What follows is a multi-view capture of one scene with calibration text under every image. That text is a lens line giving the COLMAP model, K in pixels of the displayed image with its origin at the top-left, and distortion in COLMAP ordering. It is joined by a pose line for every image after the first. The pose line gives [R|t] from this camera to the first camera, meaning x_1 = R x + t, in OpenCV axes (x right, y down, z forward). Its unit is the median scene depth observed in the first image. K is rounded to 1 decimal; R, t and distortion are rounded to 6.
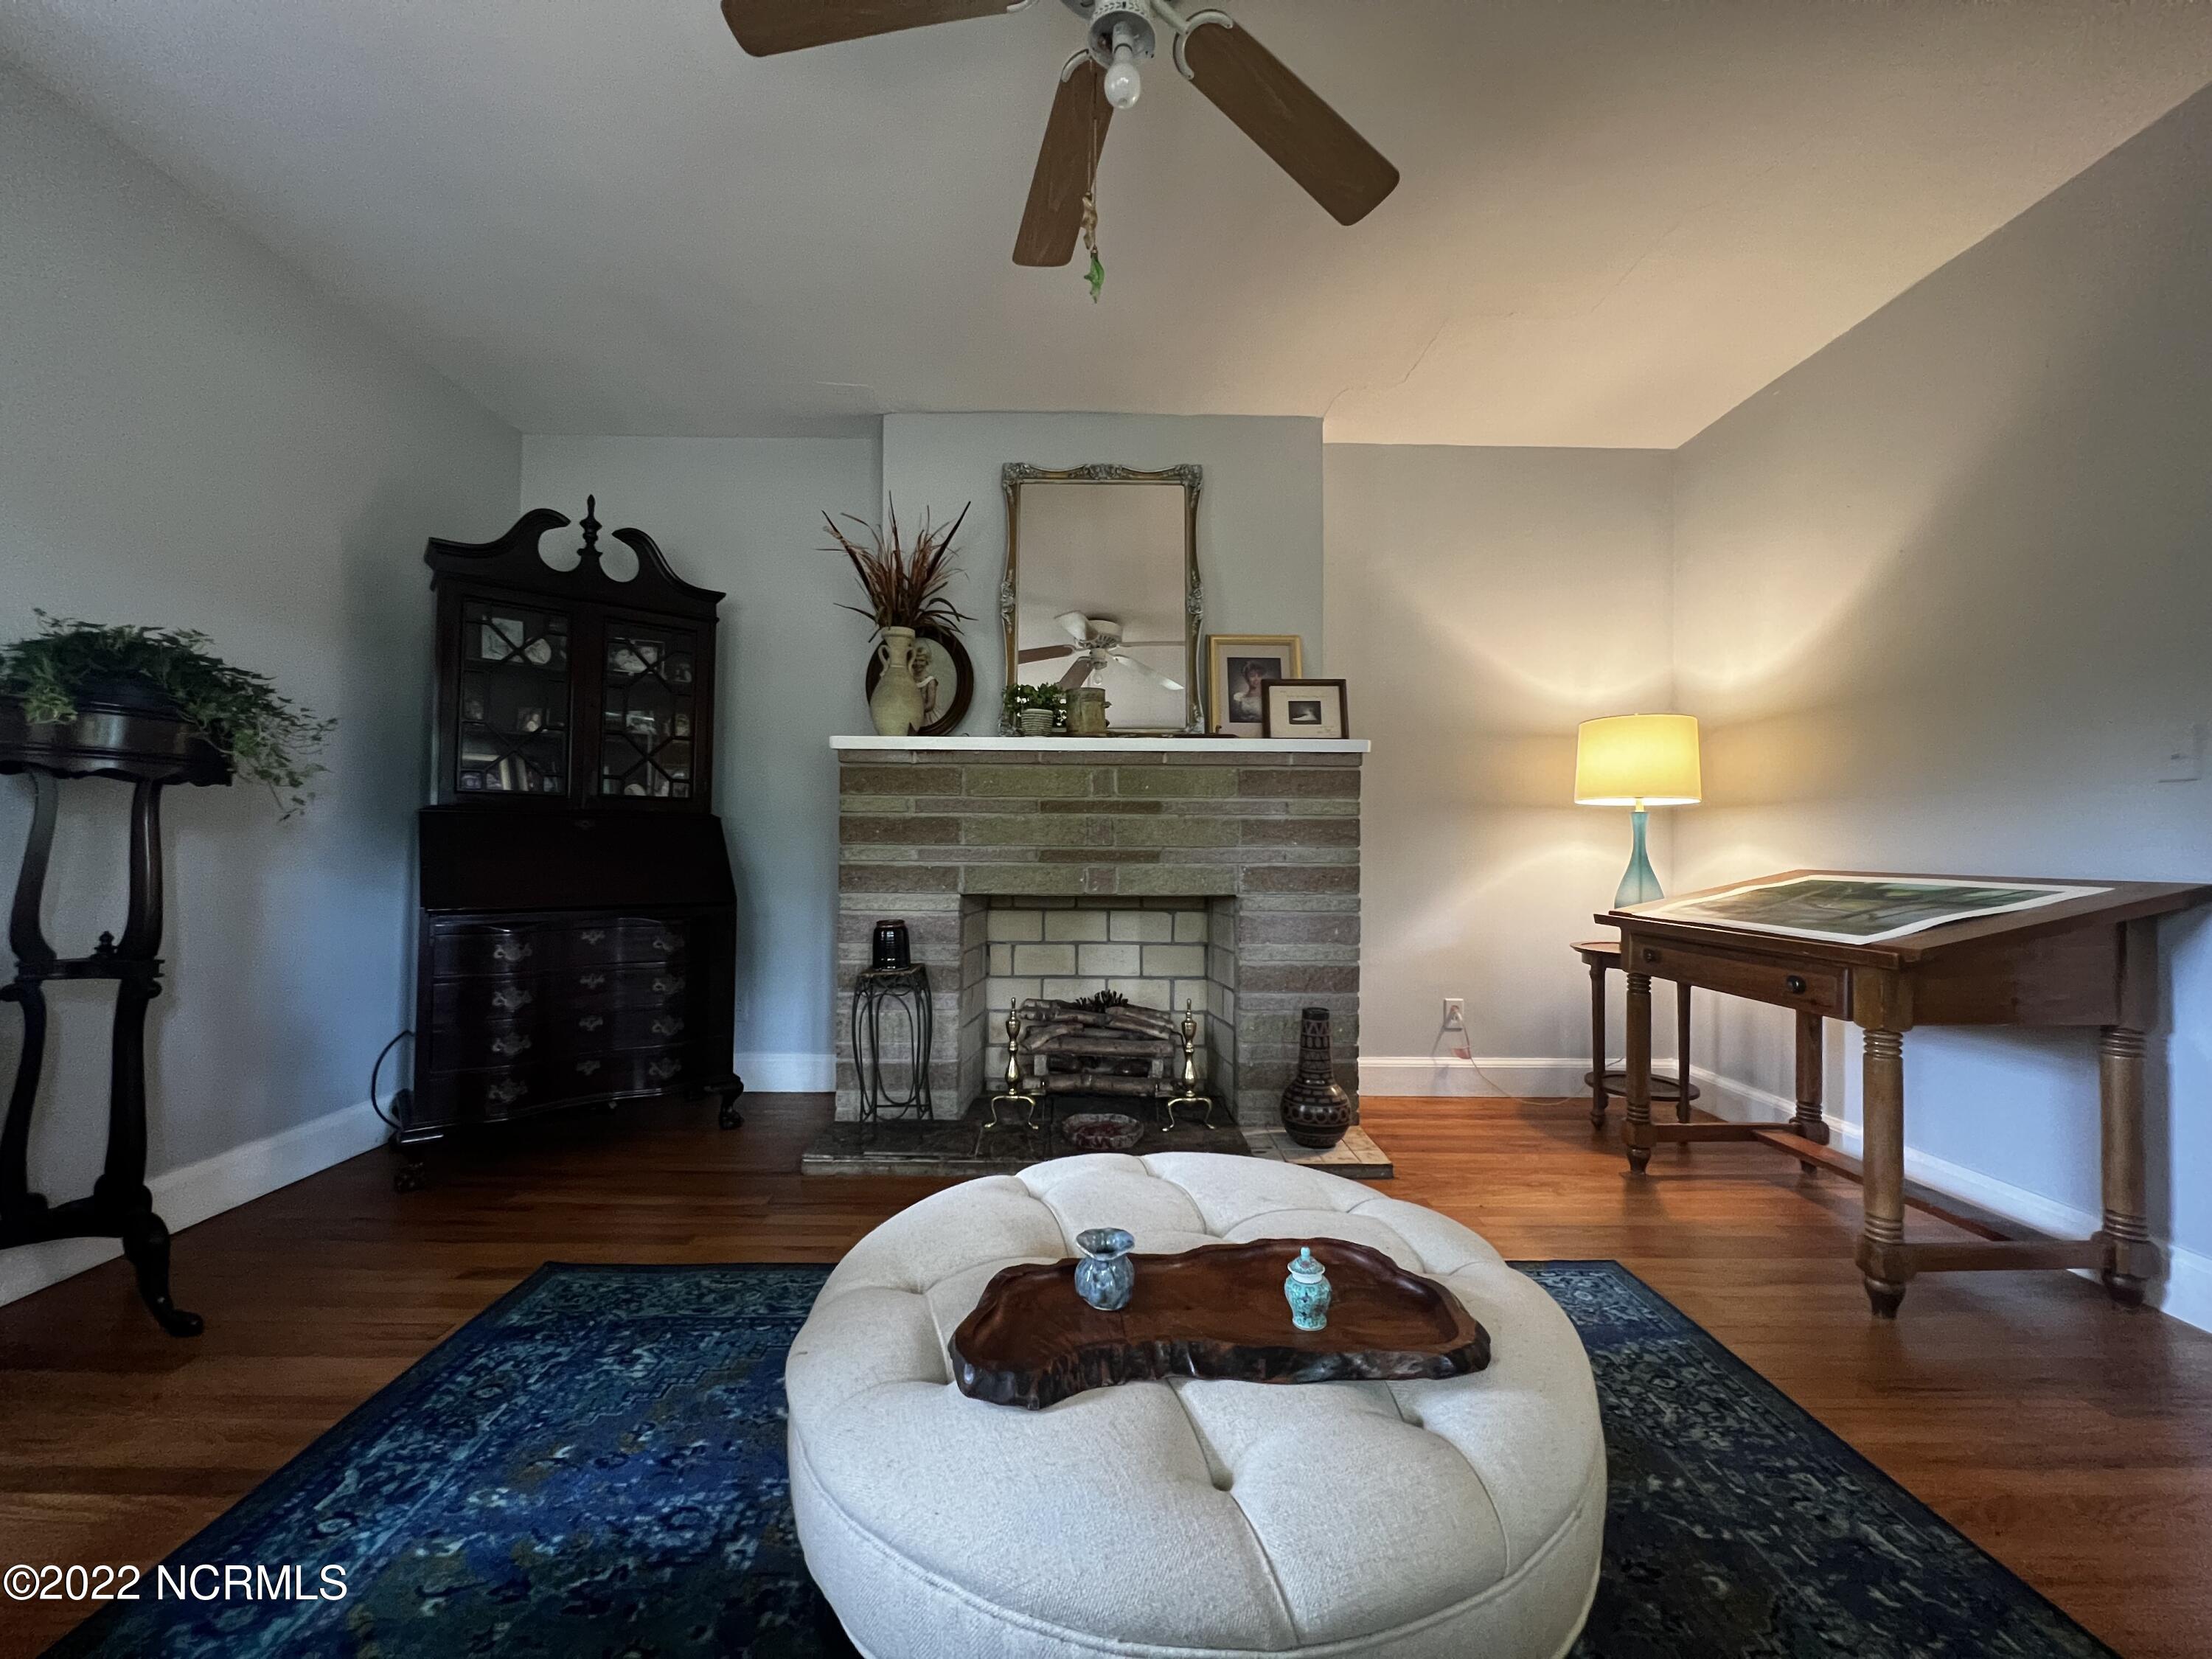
lens RADIAL K [[886.6, 0, 1095.2], [0, 886.6, 825.7], [0, 0, 1]] dist [-0.001303, 0.001162]
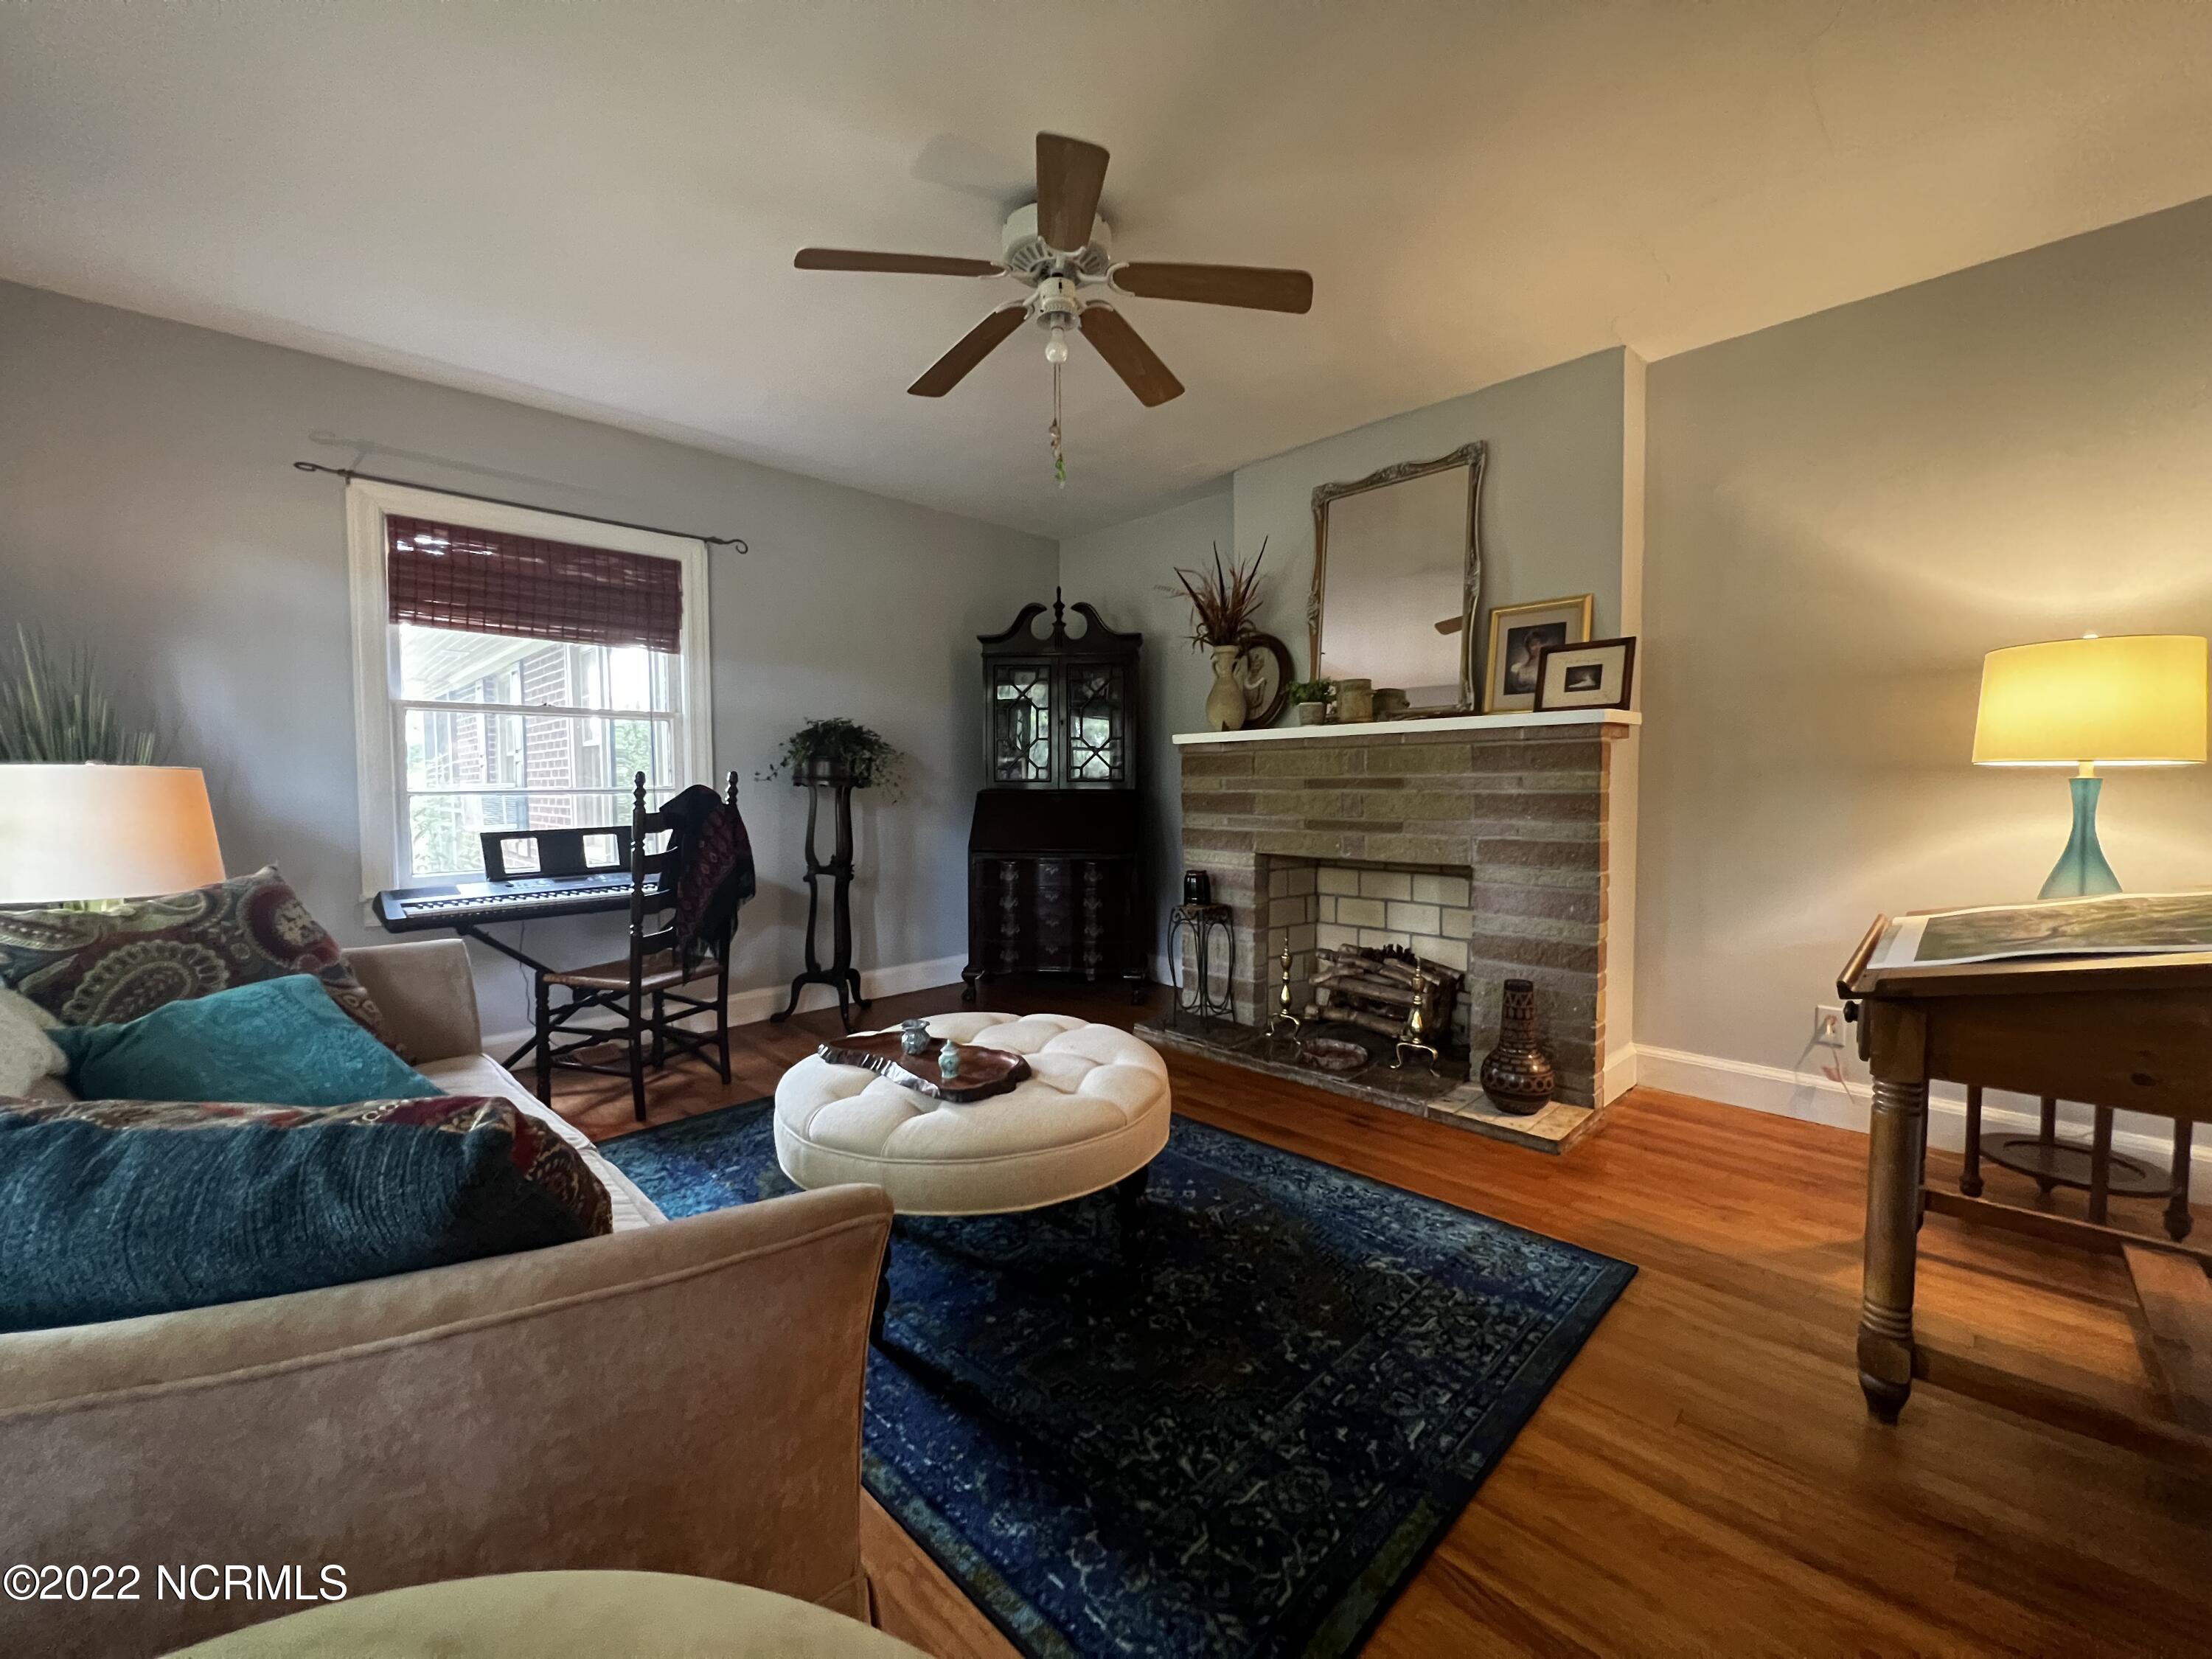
lens RADIAL K [[886.6, 0, 1100.3], [0, 886.6, 823.2], [0, 0, 1]] dist [-0.001303, 0.001162]
pose [[0.689178, 0.019609, -0.724327, 0.617448], [0.025824, 0.998334, 0.051598, -0.037757], [0.724132, -0.054265, 0.687523, -0.038673]]
